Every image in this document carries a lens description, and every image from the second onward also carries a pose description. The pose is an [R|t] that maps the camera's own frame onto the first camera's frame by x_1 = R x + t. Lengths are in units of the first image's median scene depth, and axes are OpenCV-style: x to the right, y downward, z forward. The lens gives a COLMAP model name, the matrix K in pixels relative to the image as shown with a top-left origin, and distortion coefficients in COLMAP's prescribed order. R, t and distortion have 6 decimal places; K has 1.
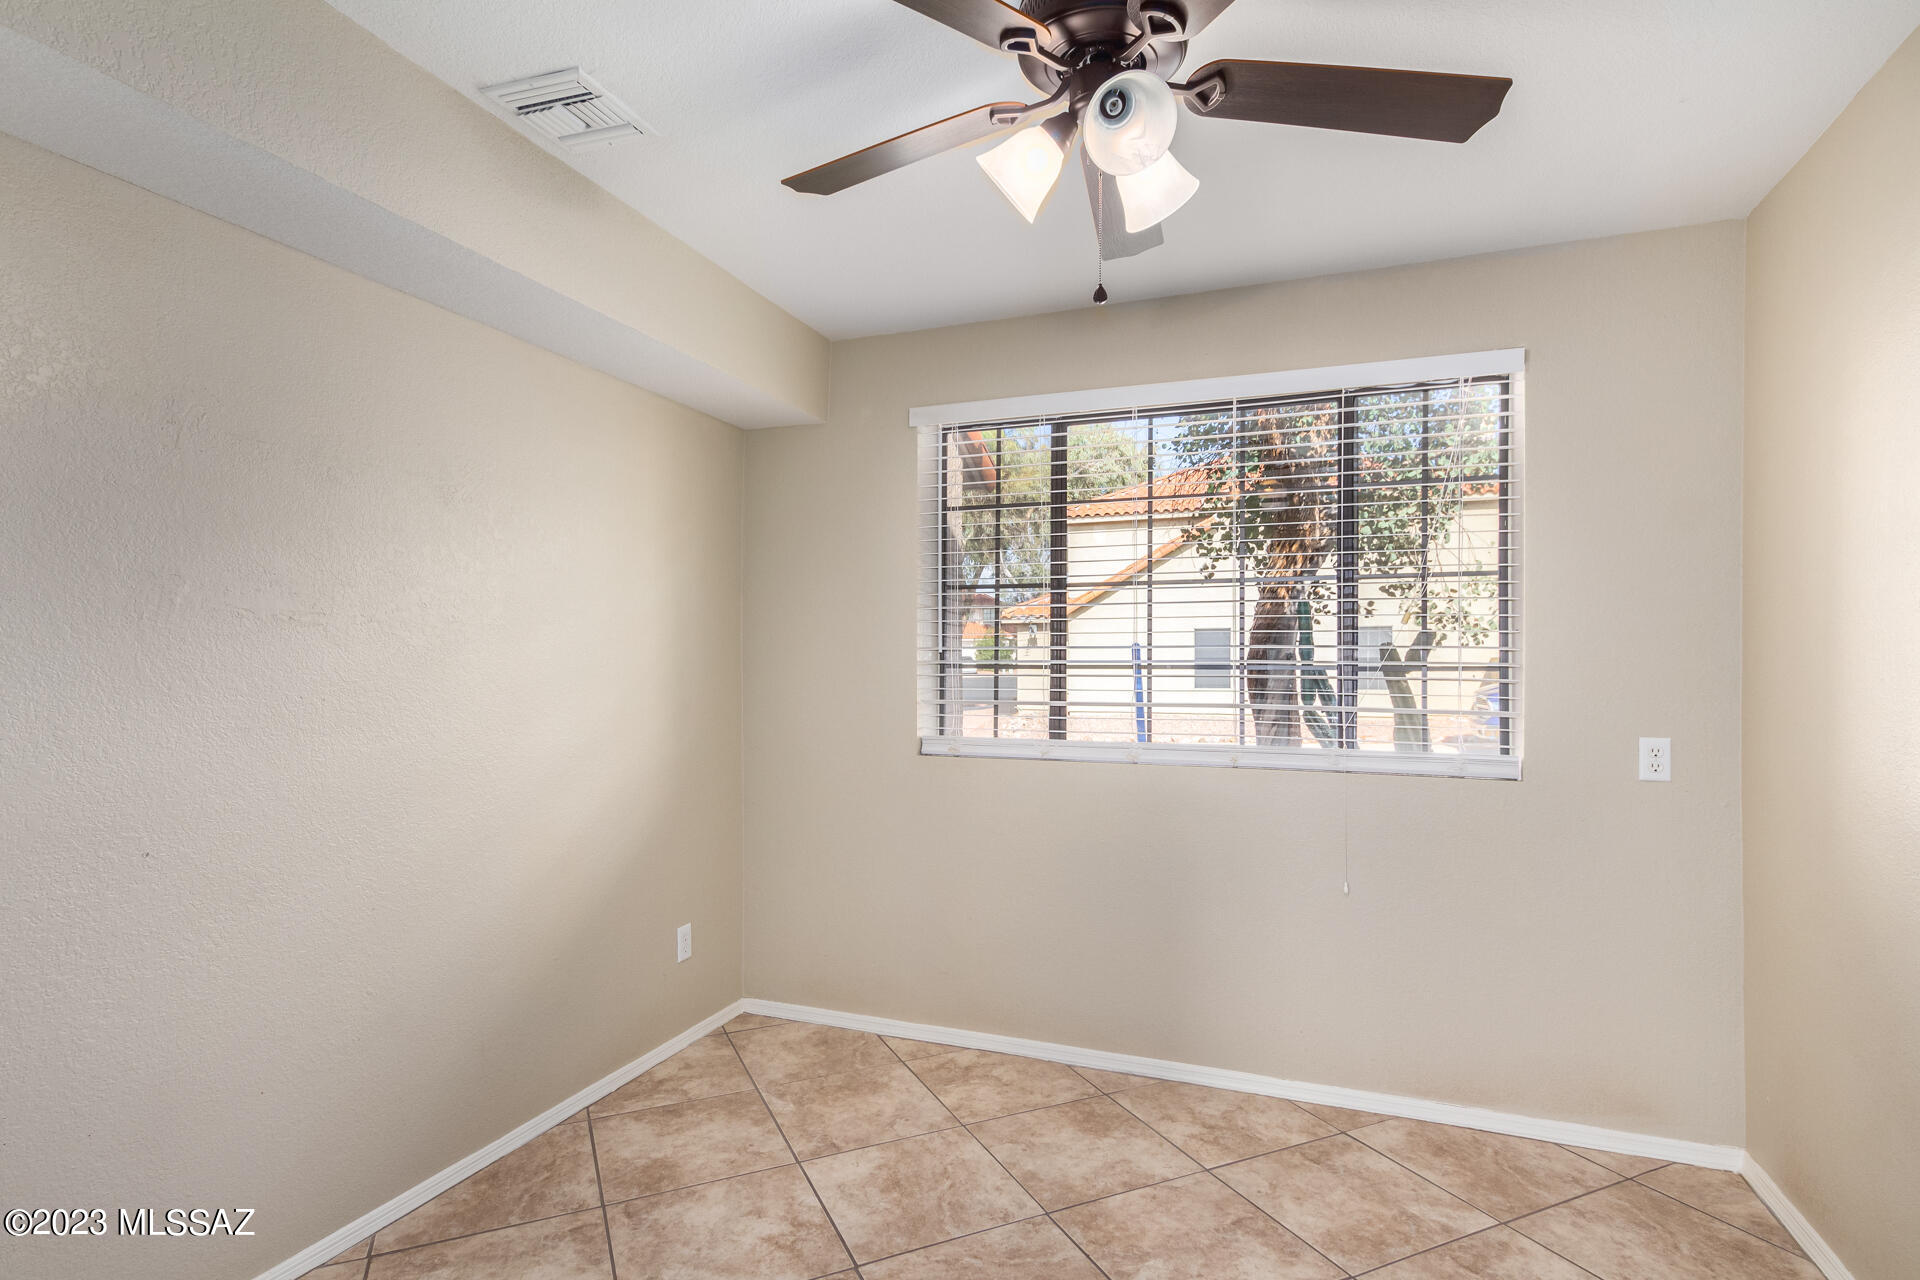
lens RADIAL K [[950.3, 0, 973.5], [0, 950.3, 654.7], [0, 0, 1]] dist [0.013913, 0.000294]
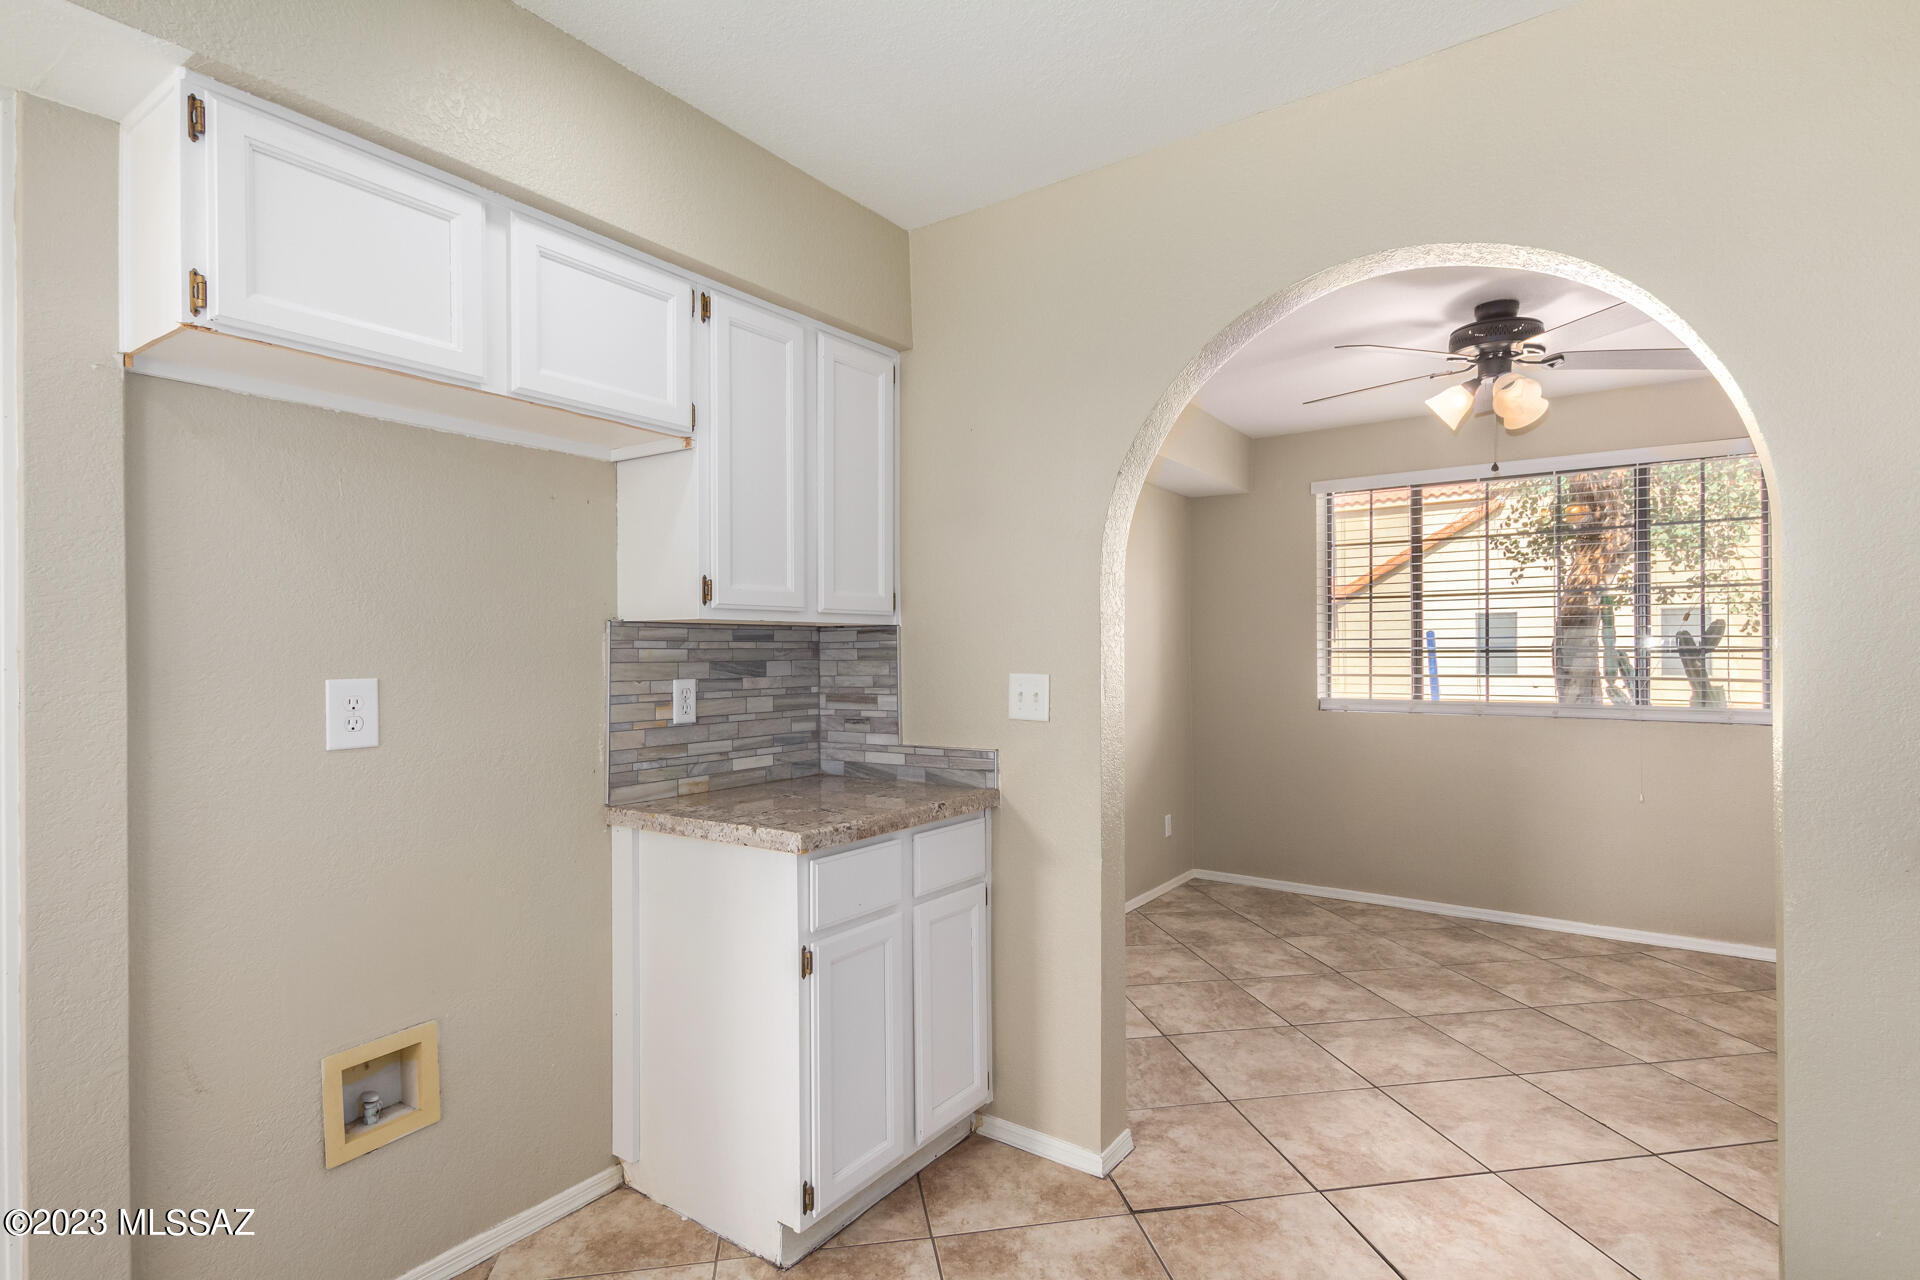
lens RADIAL K [[960.2, 0, 971.4], [0, 960.2, 646.7], [0, 0, 1]] dist [0.010726, 0.000078]
pose [[0.970098, -0.007667, -0.242593, -0.257292], [0.009069, 0.999948, 0.004664, -0.008380], [0.242545, -0.006725, 0.970117, -0.716370]]
